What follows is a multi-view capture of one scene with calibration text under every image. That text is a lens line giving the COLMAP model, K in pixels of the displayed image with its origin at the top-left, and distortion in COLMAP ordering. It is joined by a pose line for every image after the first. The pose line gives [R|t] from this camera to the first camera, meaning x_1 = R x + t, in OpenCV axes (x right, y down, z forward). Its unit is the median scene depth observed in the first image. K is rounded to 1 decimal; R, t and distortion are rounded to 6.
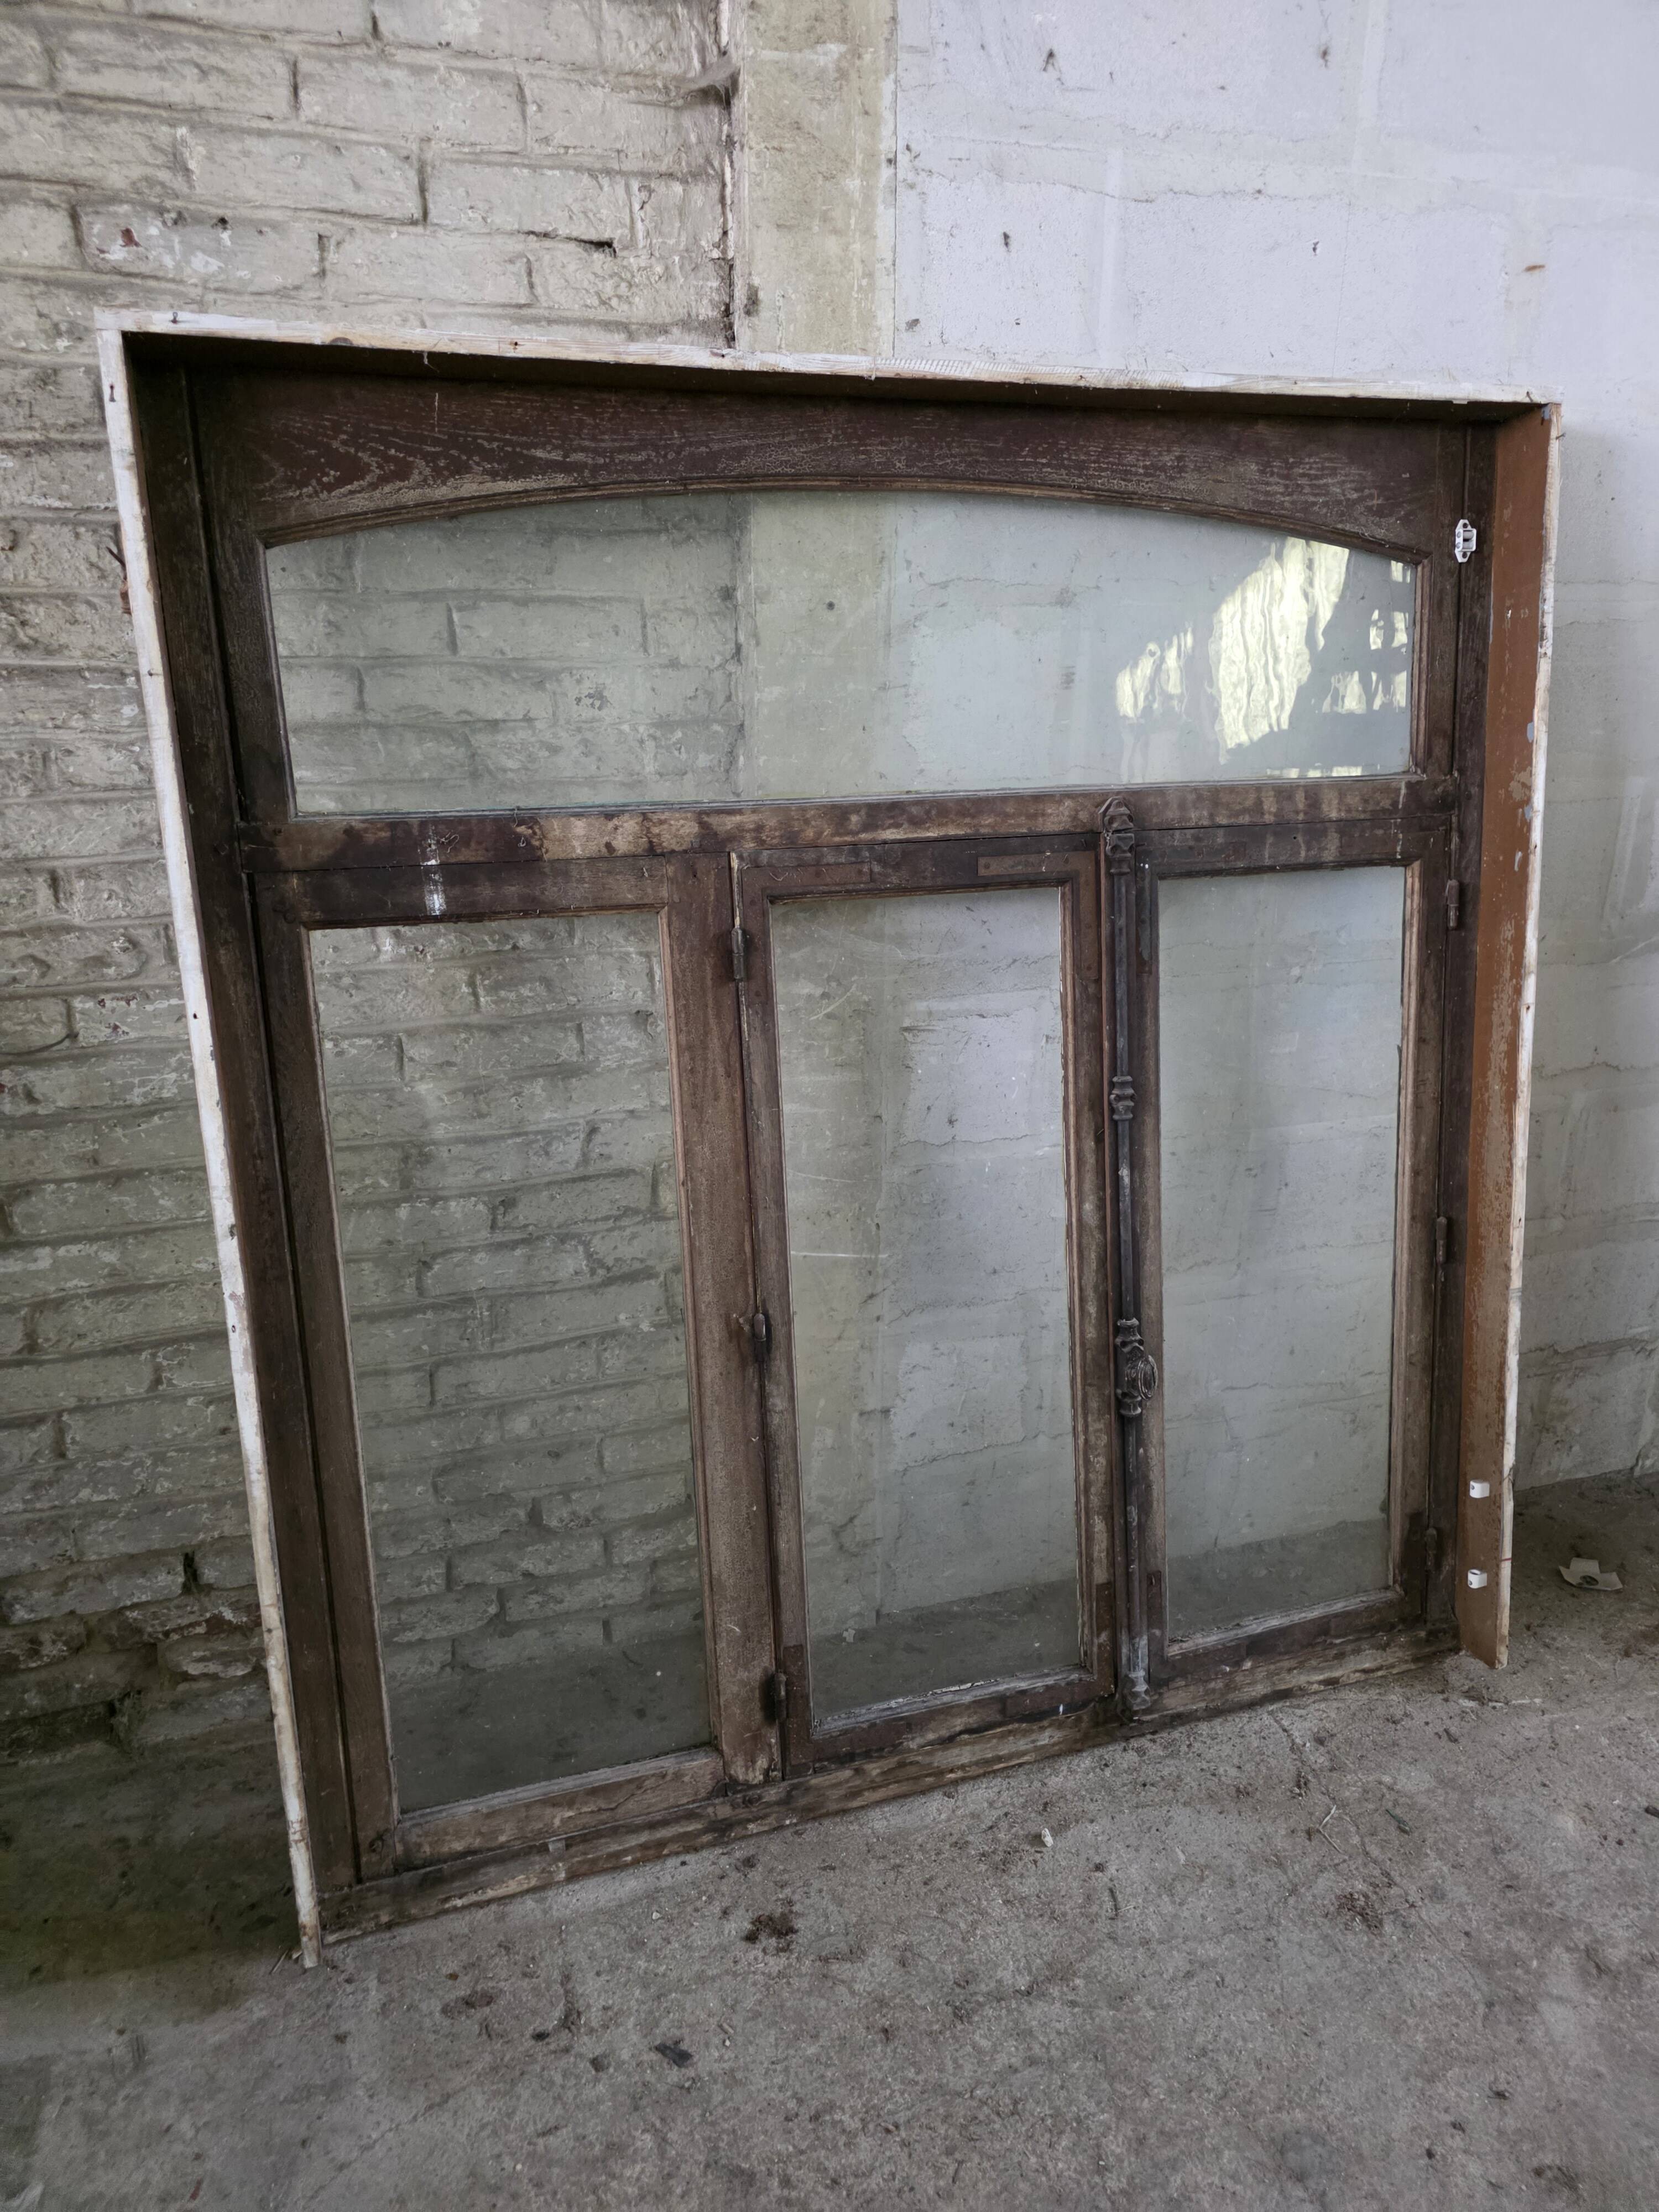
lens RADIAL K [[1489.8, 0, 817.7], [0, 1489.8, 1112.5], [0, 0, 1]] dist [0.047141, -0.034927]
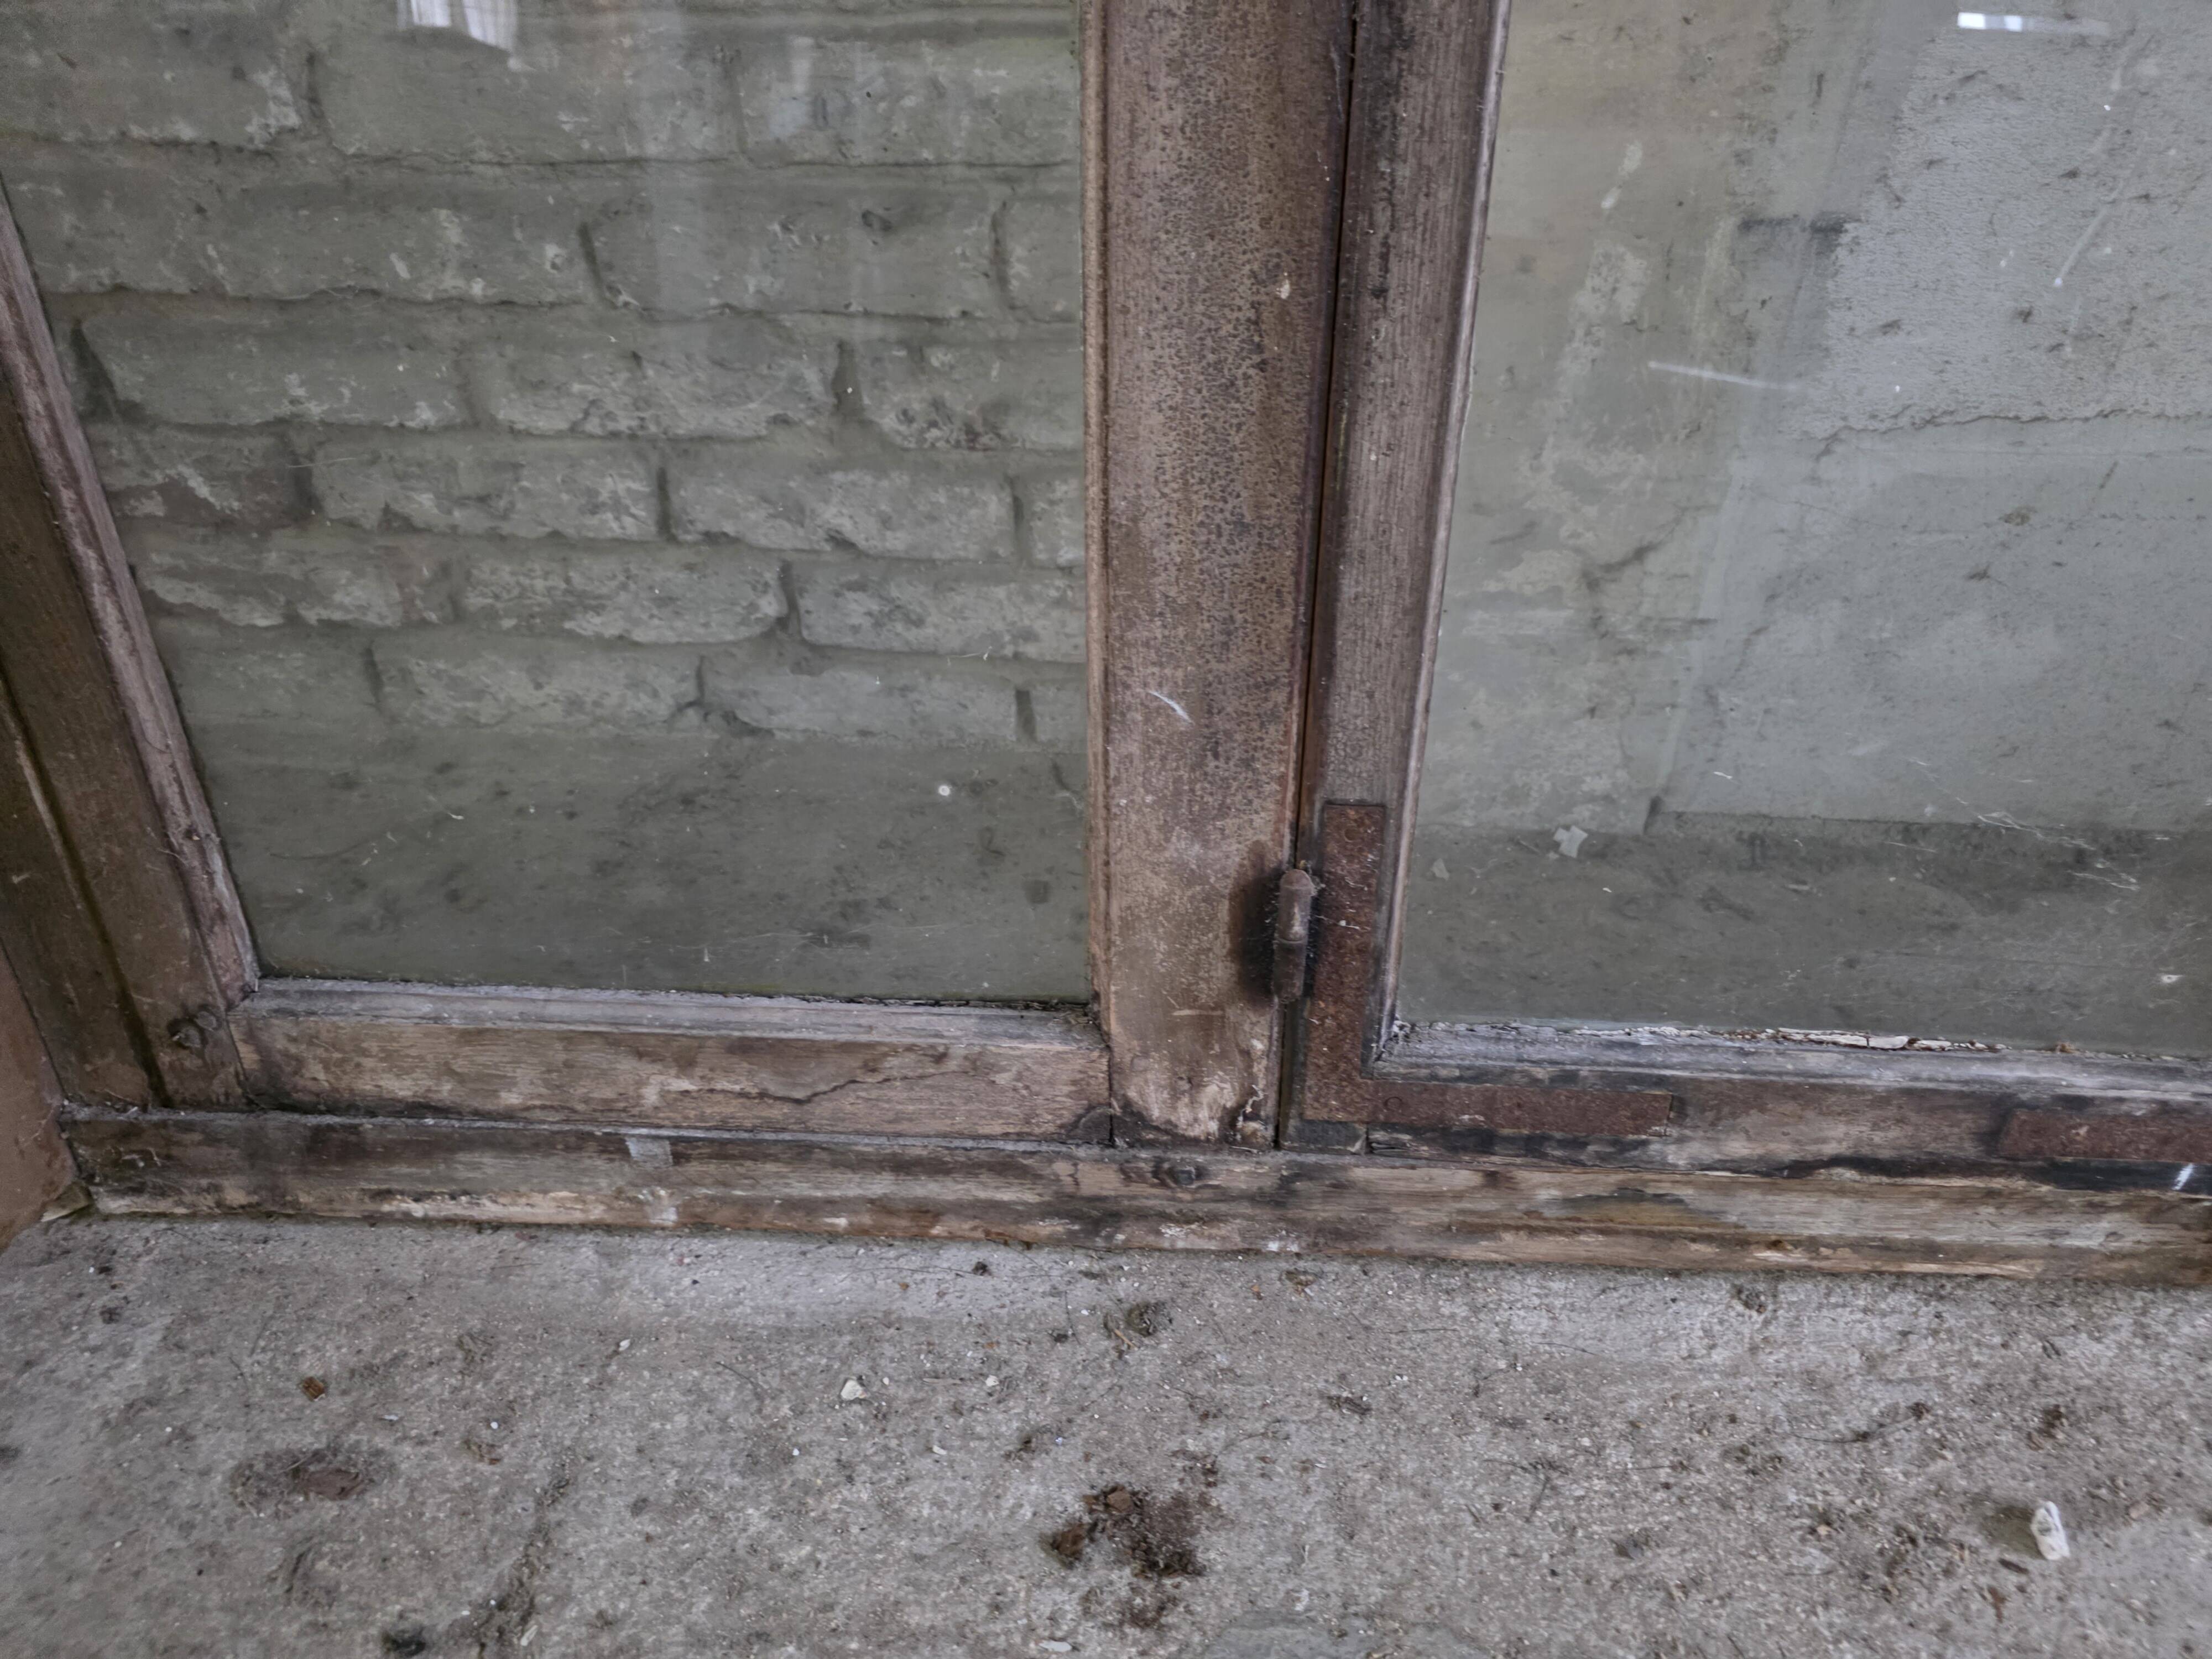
lens RADIAL K [[1489.8, 0, 1129.6], [0, 1489.8, 850.6], [0, 0, 1]] dist [0.047141, -0.034927]
pose [[0.934334, 0.219973, -0.280414, 0.029114], [-0.111661, 0.927862, 0.355814, 0.261256], [0.338455, -0.301138, 0.891496, 0.705609]]
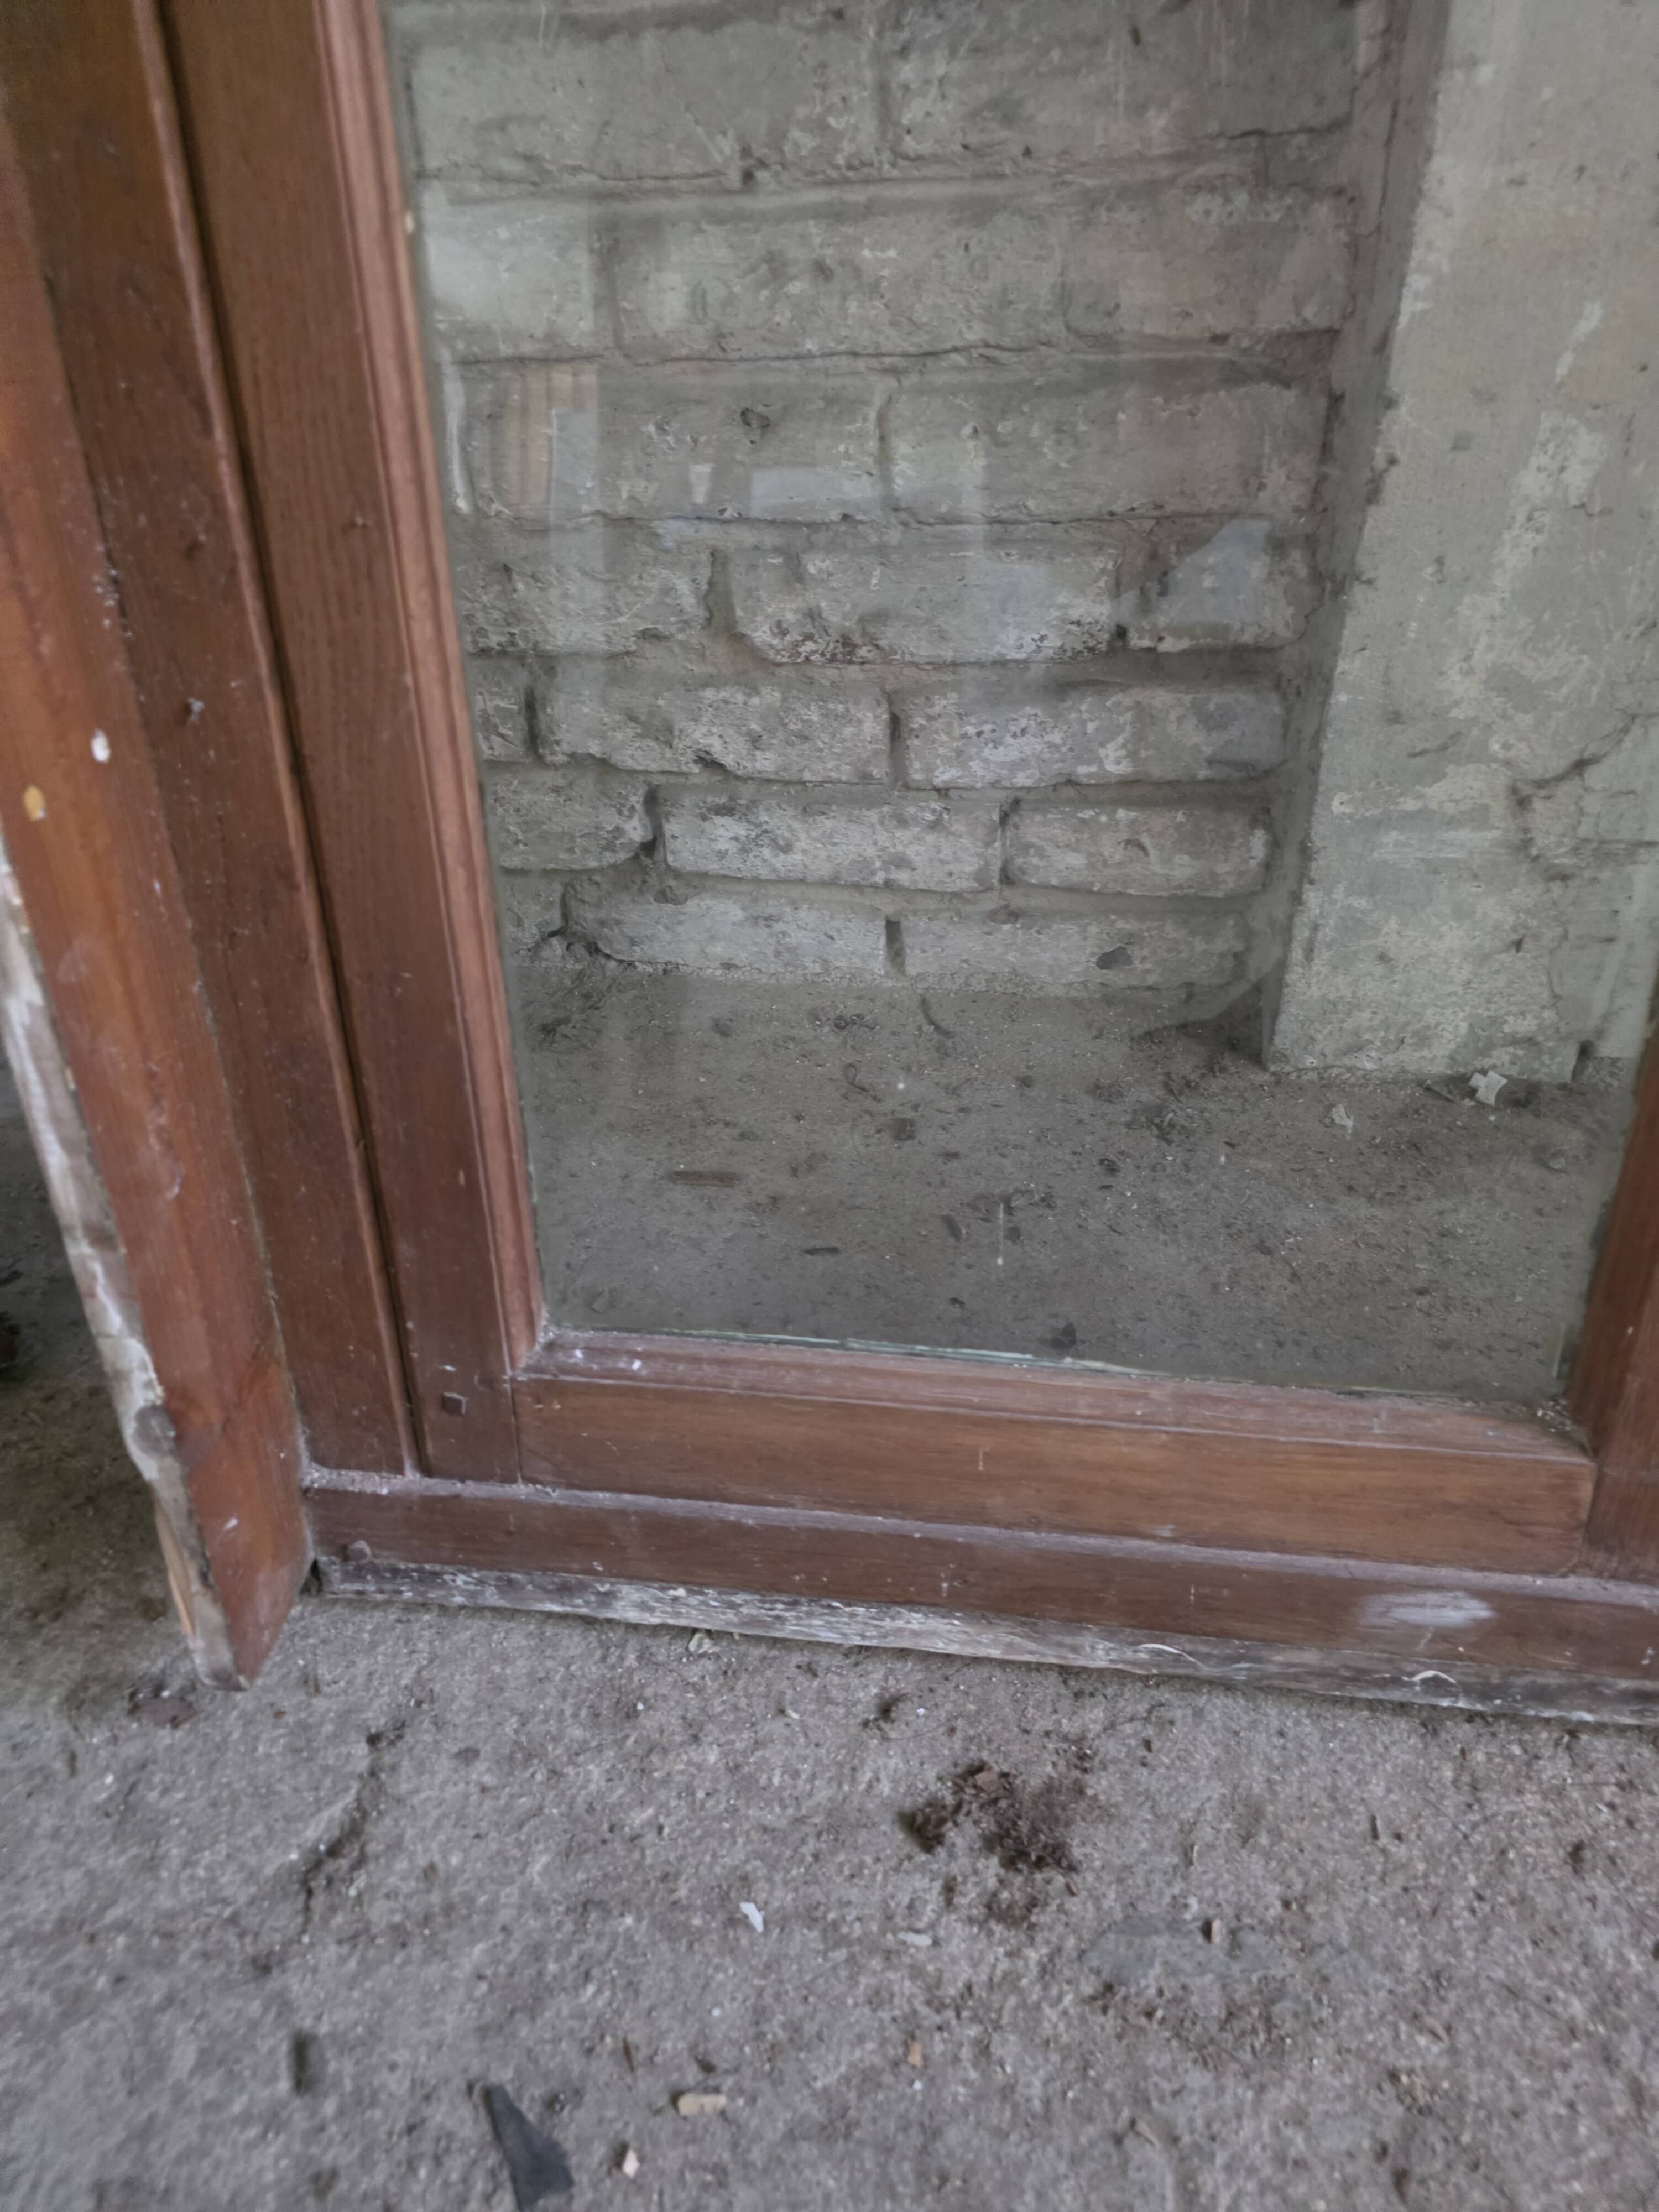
lens RADIAL K [[1489.8, 0, 846.8], [0, 1489.8, 1099.5], [0, 0, 1]] dist [0.047141, -0.034927]
pose [[0.898813, 0.236592, -0.368998, 0.019847], [-0.098477, 0.929295, 0.355967, 0.278982], [0.427127, -0.283609, 0.858562, 0.723346]]
